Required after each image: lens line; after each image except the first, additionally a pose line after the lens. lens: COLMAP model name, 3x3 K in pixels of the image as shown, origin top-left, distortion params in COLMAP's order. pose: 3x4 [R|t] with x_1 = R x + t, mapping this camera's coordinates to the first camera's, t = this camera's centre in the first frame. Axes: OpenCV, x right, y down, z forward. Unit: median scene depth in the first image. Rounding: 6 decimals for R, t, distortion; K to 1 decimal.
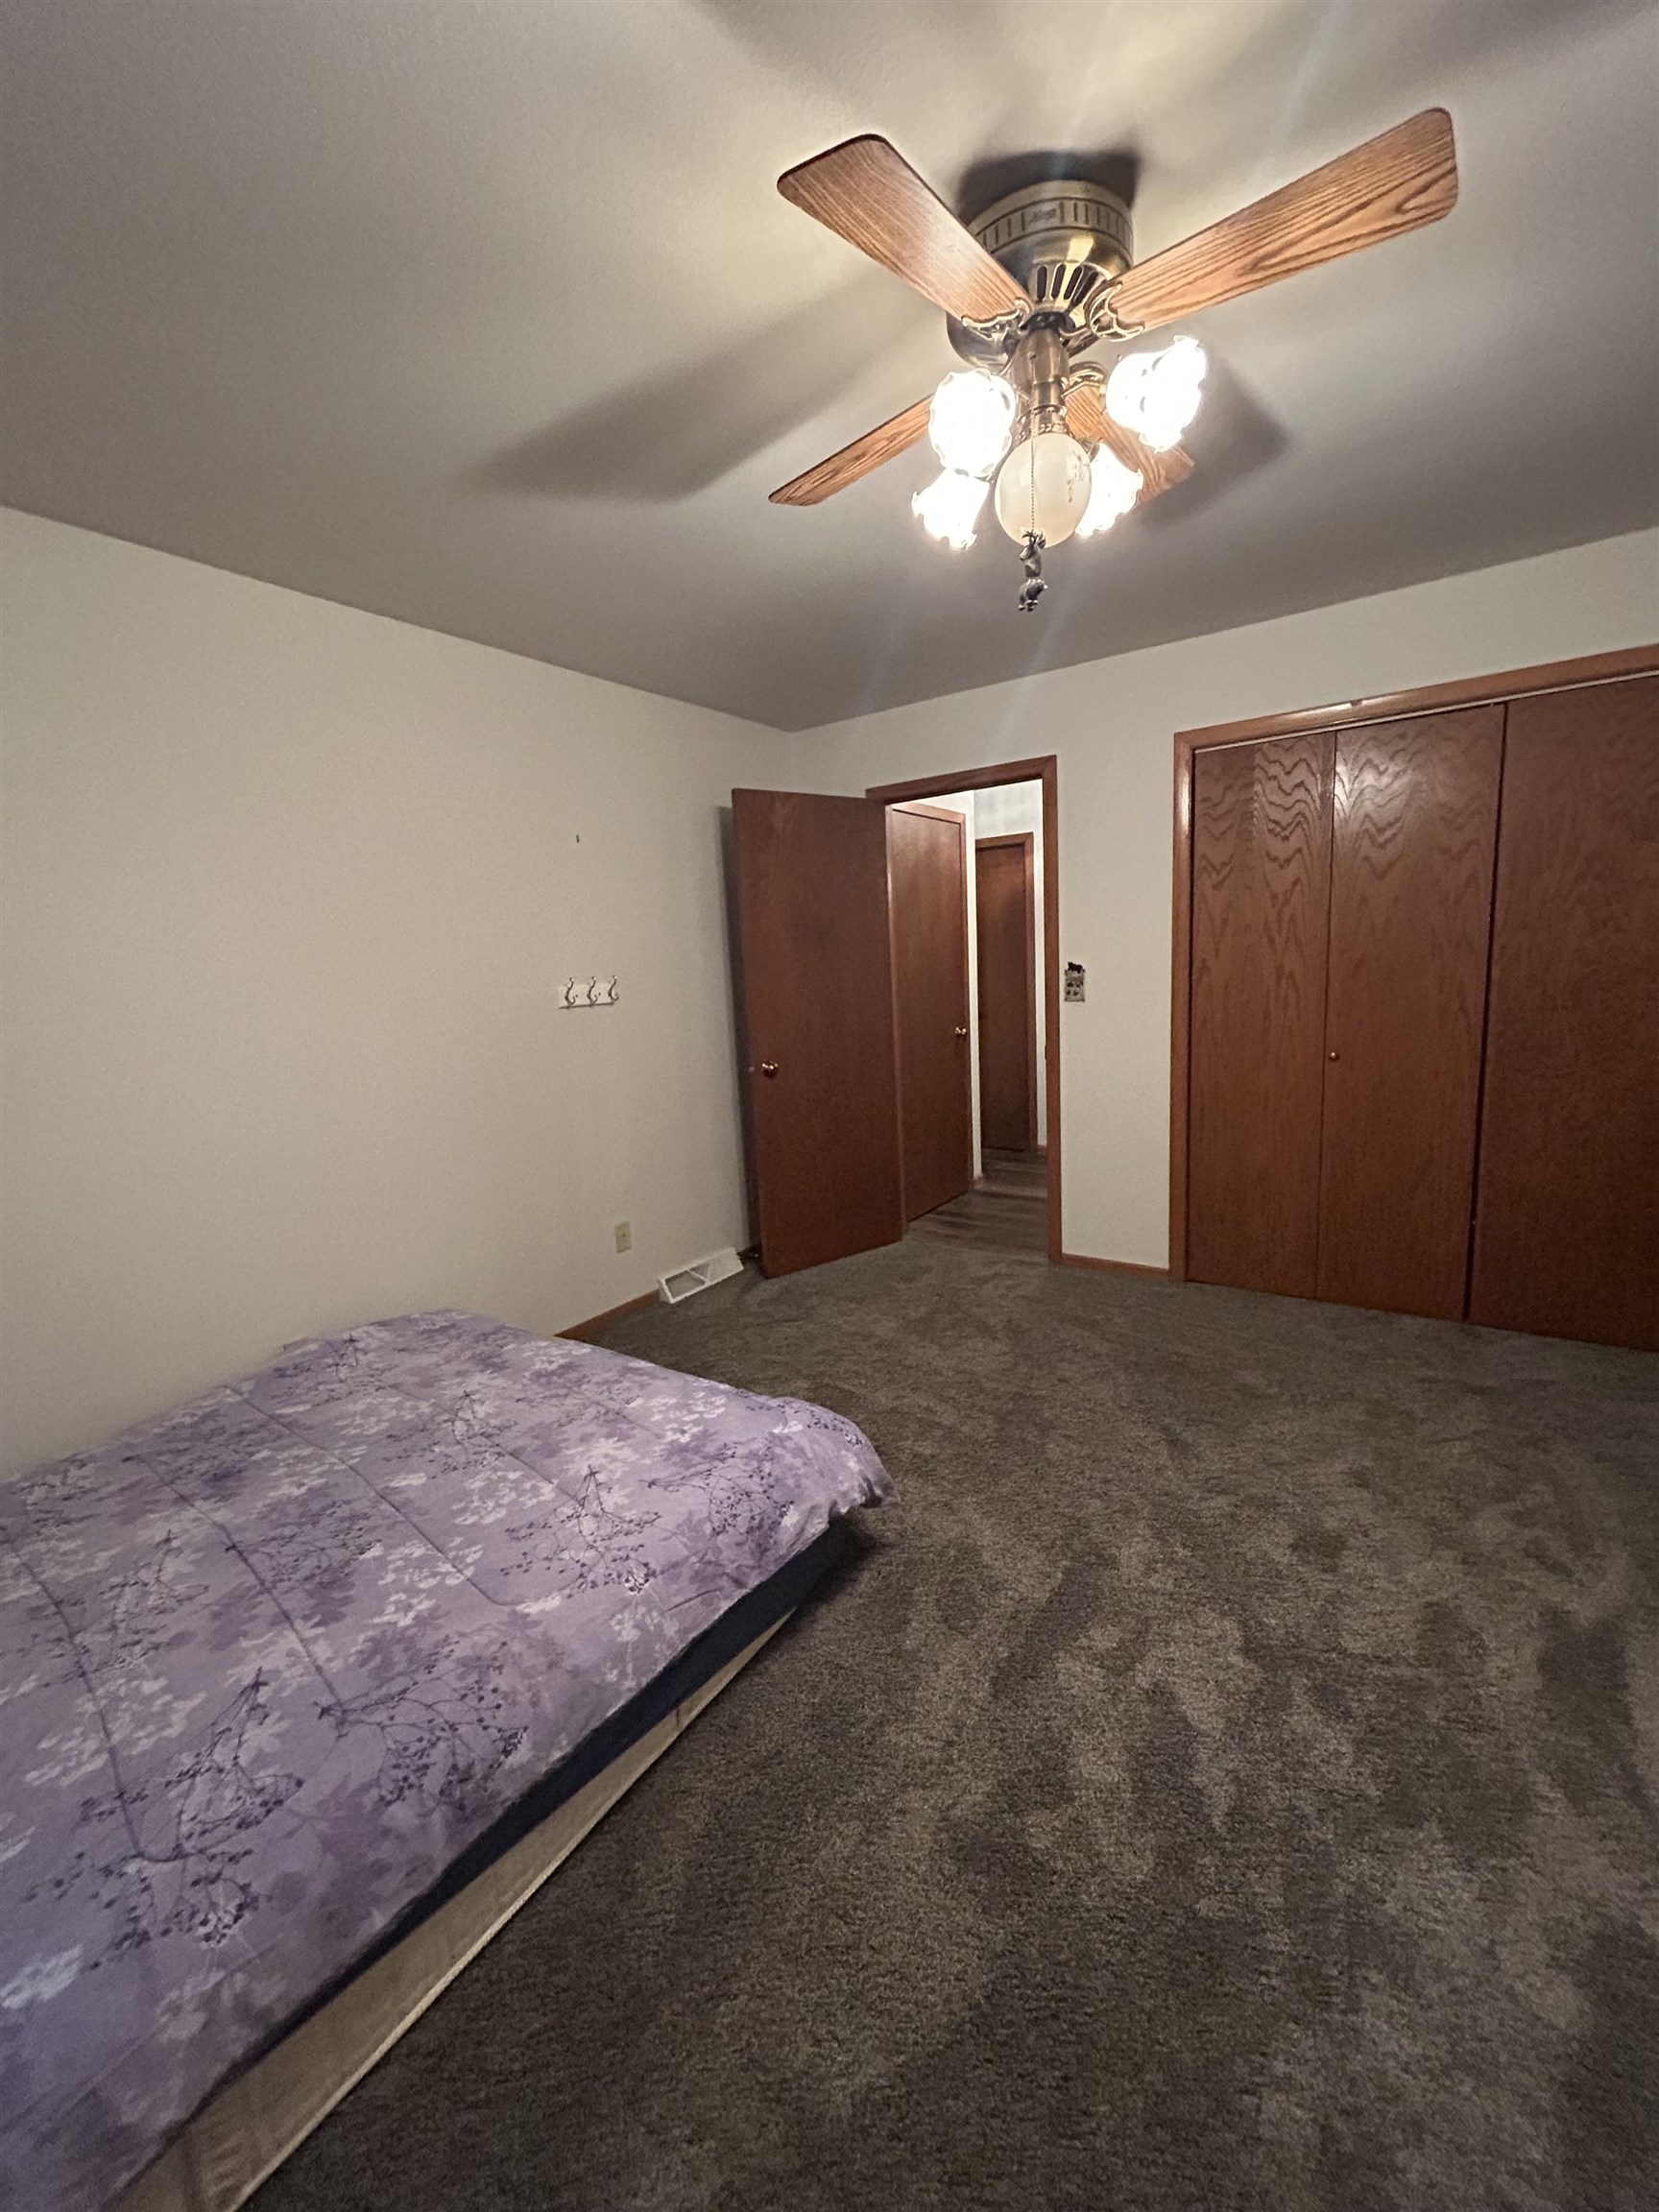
lens RADIAL K [[893.6, 0, 833.2], [0, 893.6, 1105.3], [0, 0, 1]] dist [-0.001162, 0.000928]
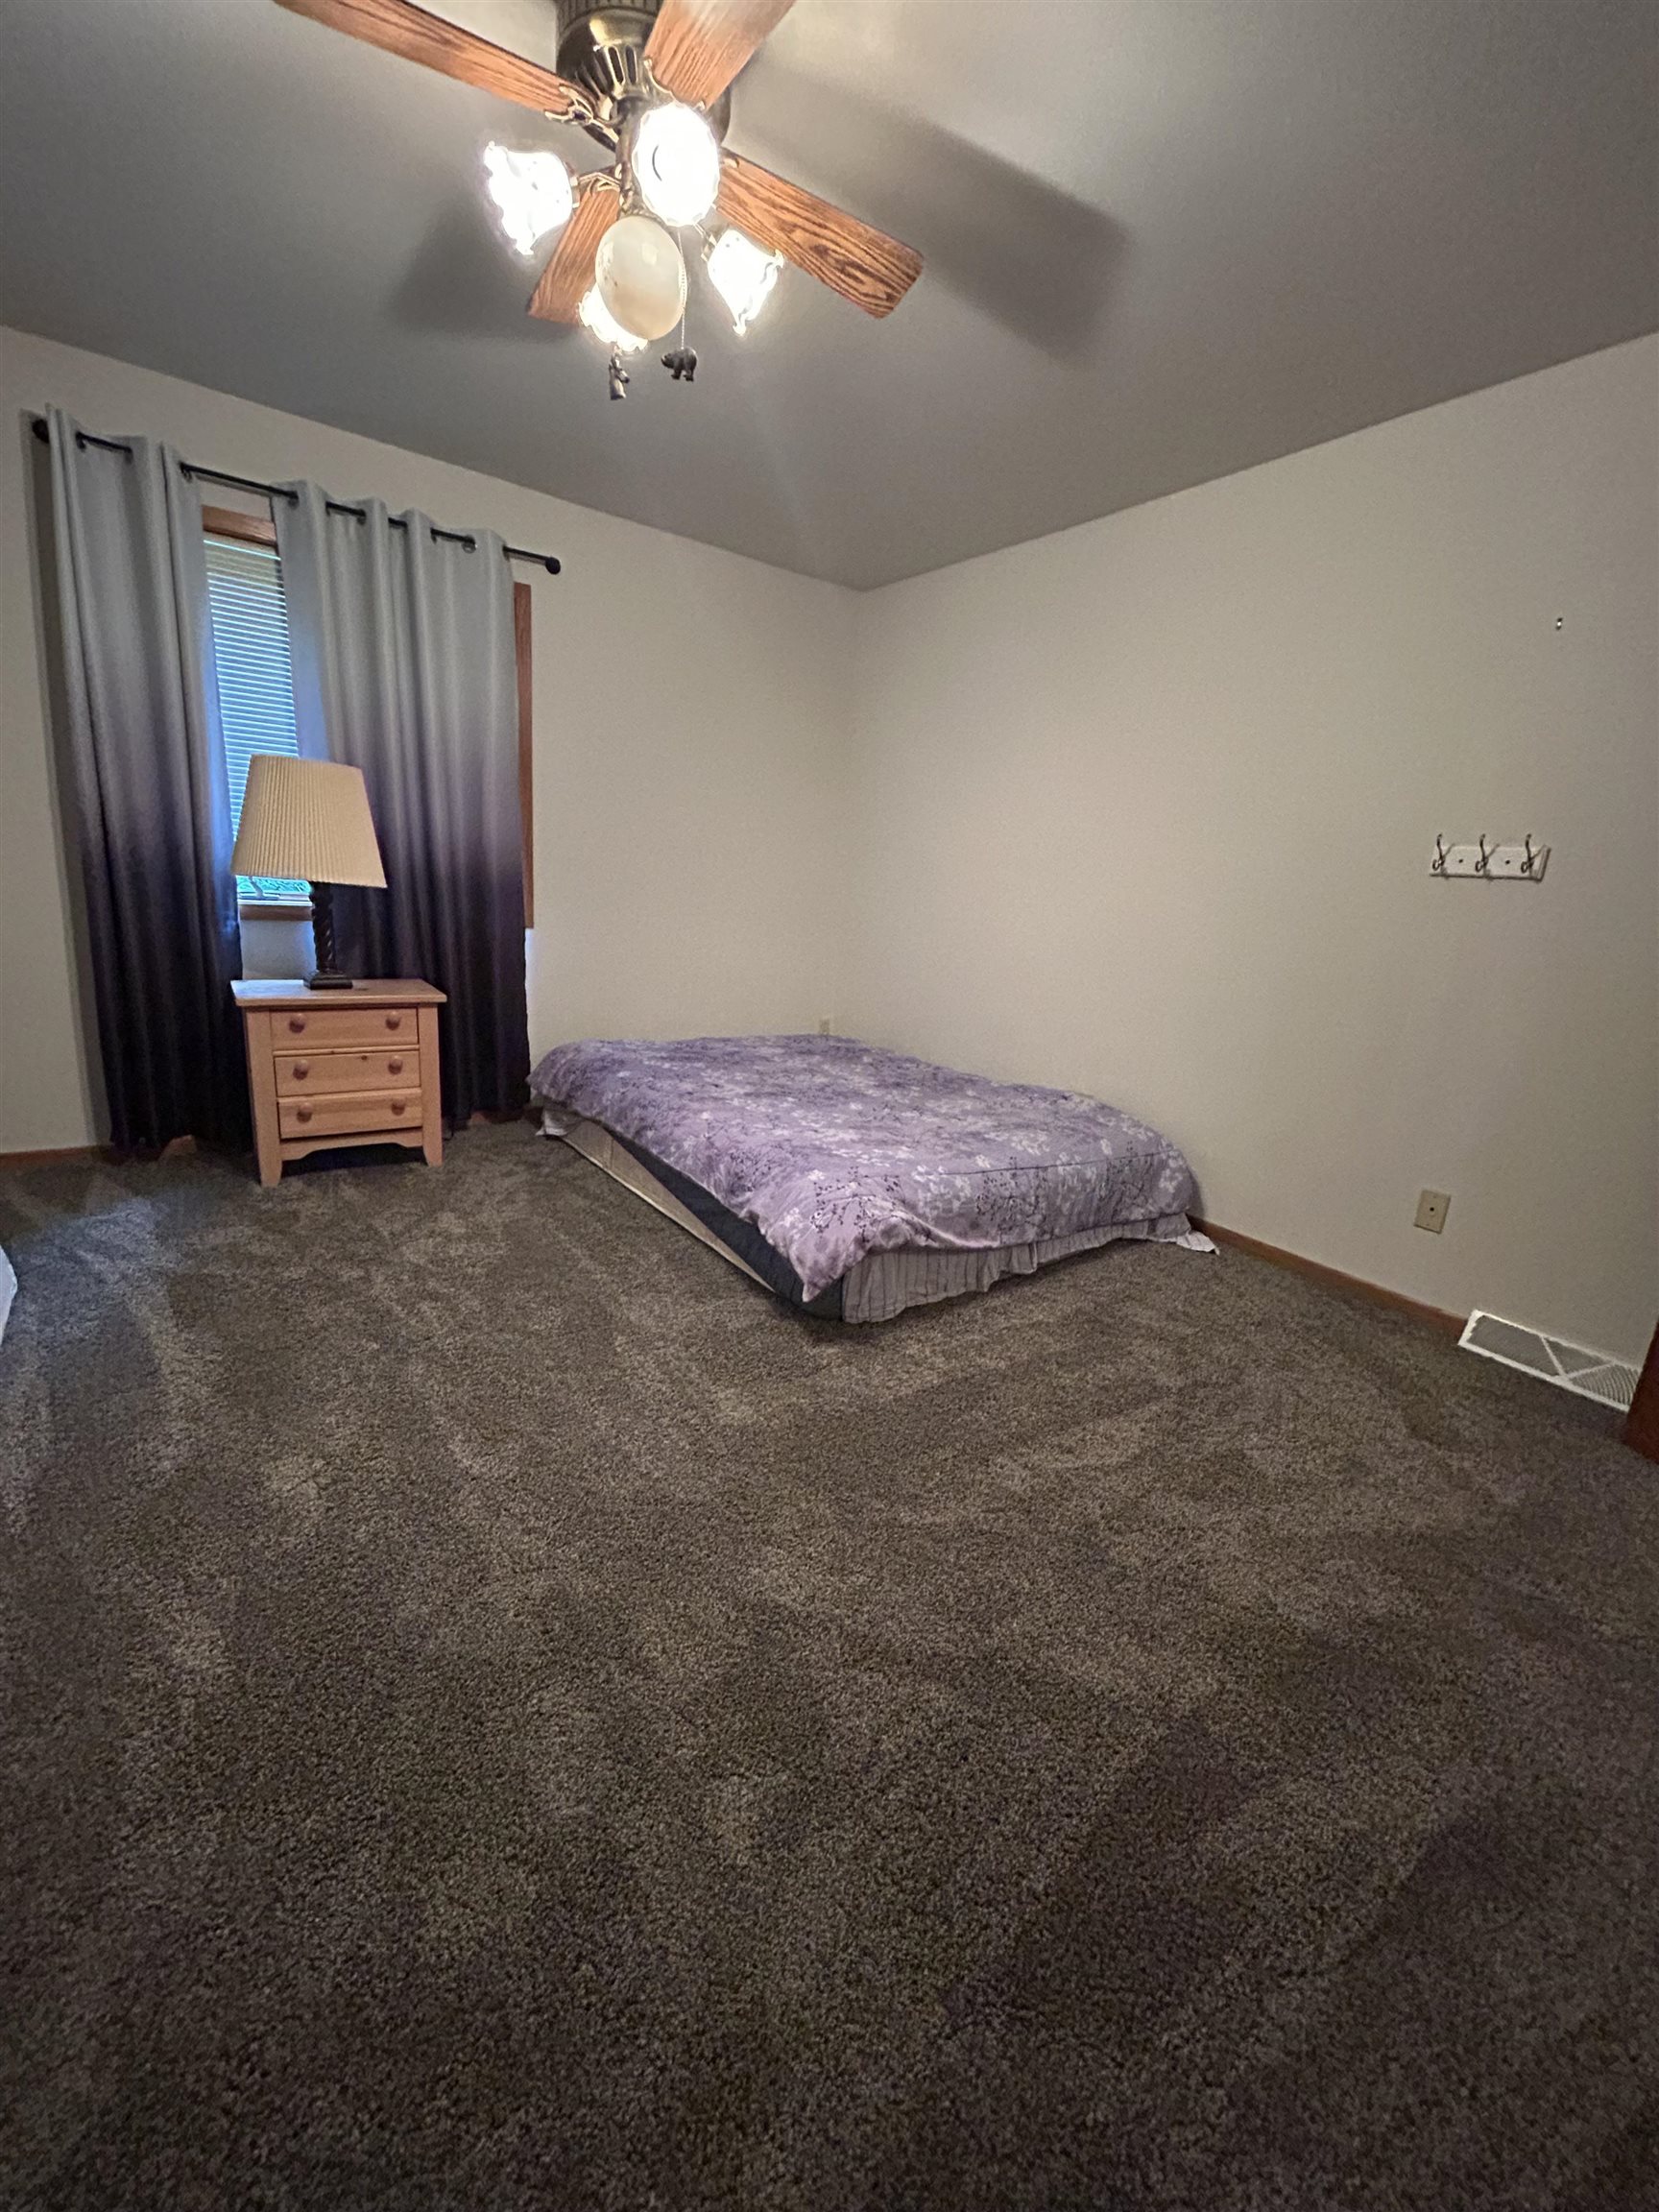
lens RADIAL K [[893.6, 0, 833.8], [0, 893.6, 1099.1], [0, 0, 1]] dist [-0.001162, 0.000928]
pose [[-0.336499, 0.254706, -0.906583, 0.982750], [-0.202531, 0.920621, 0.333824, -0.138192], [0.919646, 0.295943, -0.258202, 1.267153]]
